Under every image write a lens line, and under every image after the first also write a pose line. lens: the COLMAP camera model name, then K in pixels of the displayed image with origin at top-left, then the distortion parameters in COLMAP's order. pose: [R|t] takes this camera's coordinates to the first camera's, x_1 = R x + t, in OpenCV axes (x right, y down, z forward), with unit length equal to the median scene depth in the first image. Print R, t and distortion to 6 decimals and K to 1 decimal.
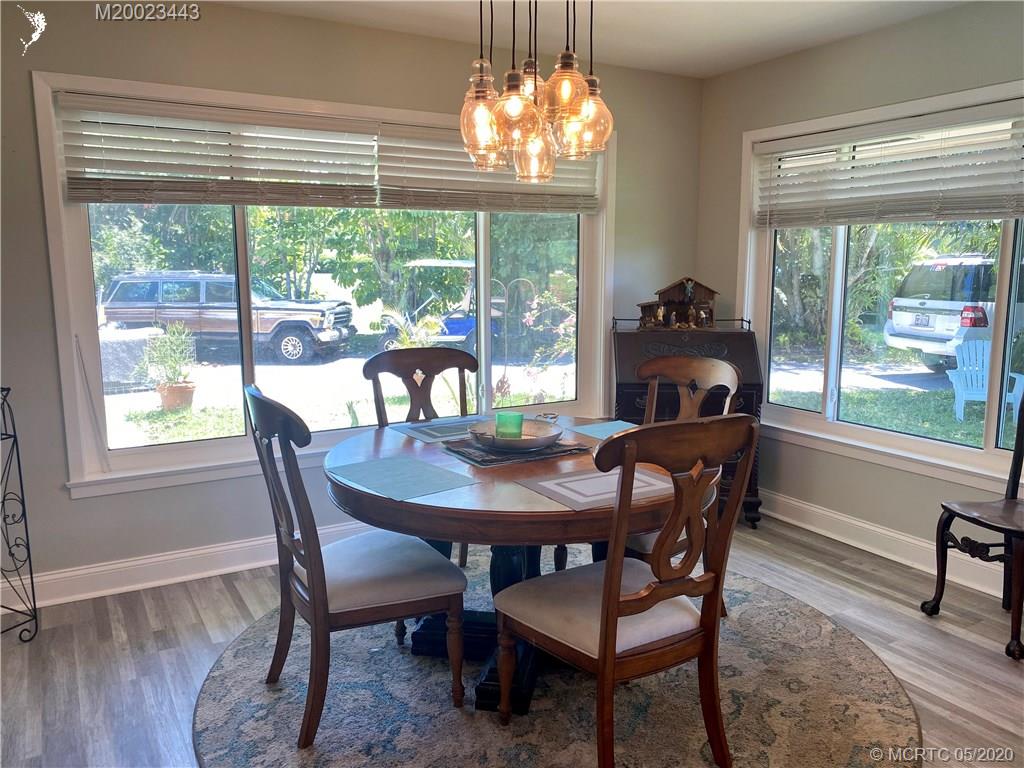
lens RADIAL K [[779.1, 0, 511.7], [0, 779.1, 379.9], [0, 0, 1]] dist [0.007139, -0.001275]
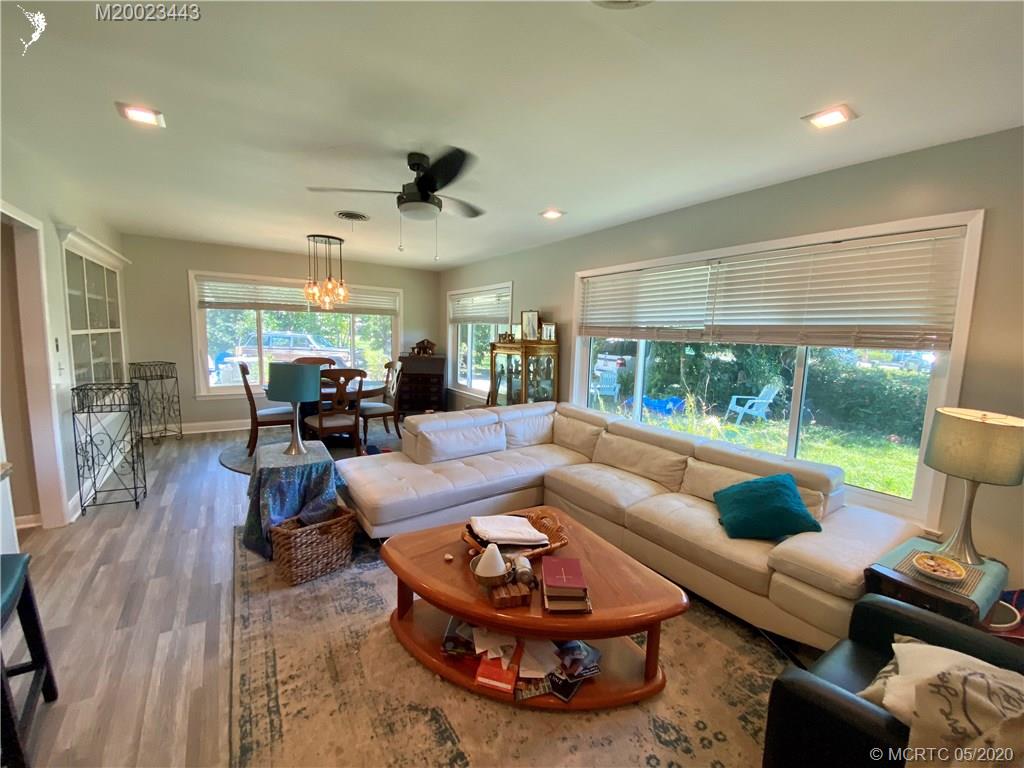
lens RADIAL K [[414.7, 0, 515.9], [0, 414.7, 385.1], [0, 0, 1]] dist [0.001190, -0.000512]
pose [[0.997388, 0.026573, 0.067158, 0.463393], [-0.024745, 0.999304, -0.027906, 0.077081], [-0.067853, 0.026171, 0.997352, -0.580751]]
